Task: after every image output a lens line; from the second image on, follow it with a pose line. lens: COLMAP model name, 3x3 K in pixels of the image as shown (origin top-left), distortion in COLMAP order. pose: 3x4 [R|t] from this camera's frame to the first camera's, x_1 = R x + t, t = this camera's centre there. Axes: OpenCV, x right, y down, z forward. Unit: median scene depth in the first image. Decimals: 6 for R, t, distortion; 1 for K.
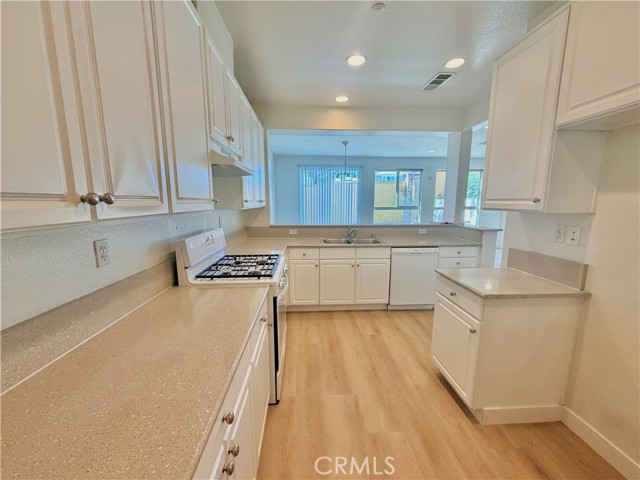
lens RADIAL K [[255.8, 0, 320.0], [0, 255.8, 240.0], [0, 0, 1]] dist [-0.001973, 0.000105]
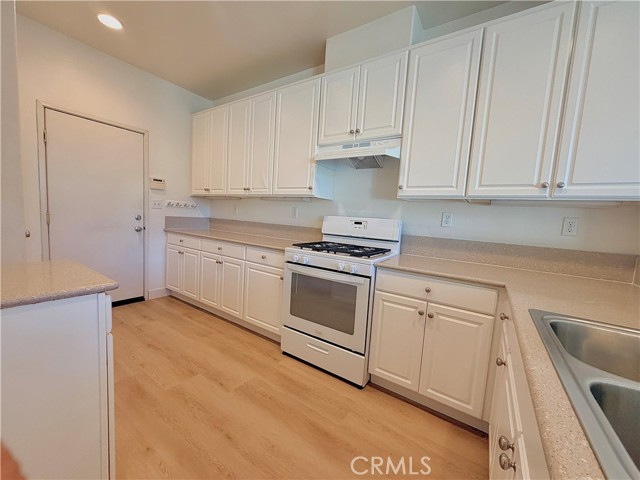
lens RADIAL K [[255.8, 0, 320.0], [0, 255.8, 240.0], [0, 0, 1]] dist [-0.001973, 0.000105]
pose [[-0.608392, 0.038281, -0.792713, 0.315063], [-0.179242, 0.966401, 0.184234, -0.059566], [0.773131, 0.254174, -0.581089, 0.814836]]
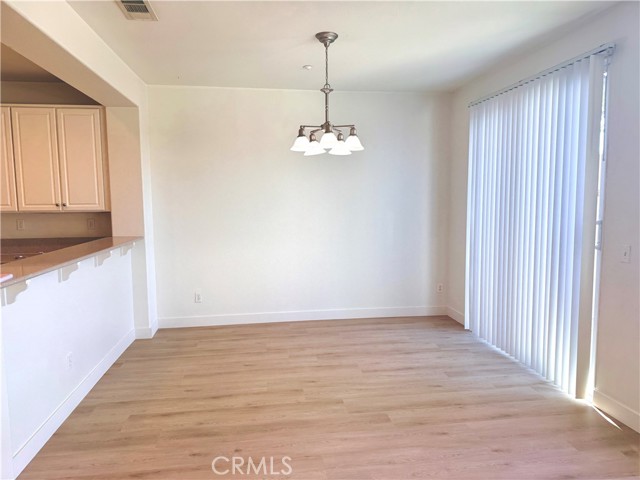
lens RADIAL K [[450.6, 0, 320.0], [0, 450.6, 240.0], [0, 0, 1]] dist [0.001760, -0.001563]
pose [[0.072068, 0.099345, -0.992440, 1.071638], [-0.141862, 0.985932, 0.088392, -0.236724], [0.987260, 0.134419, 0.085147, 1.428099]]
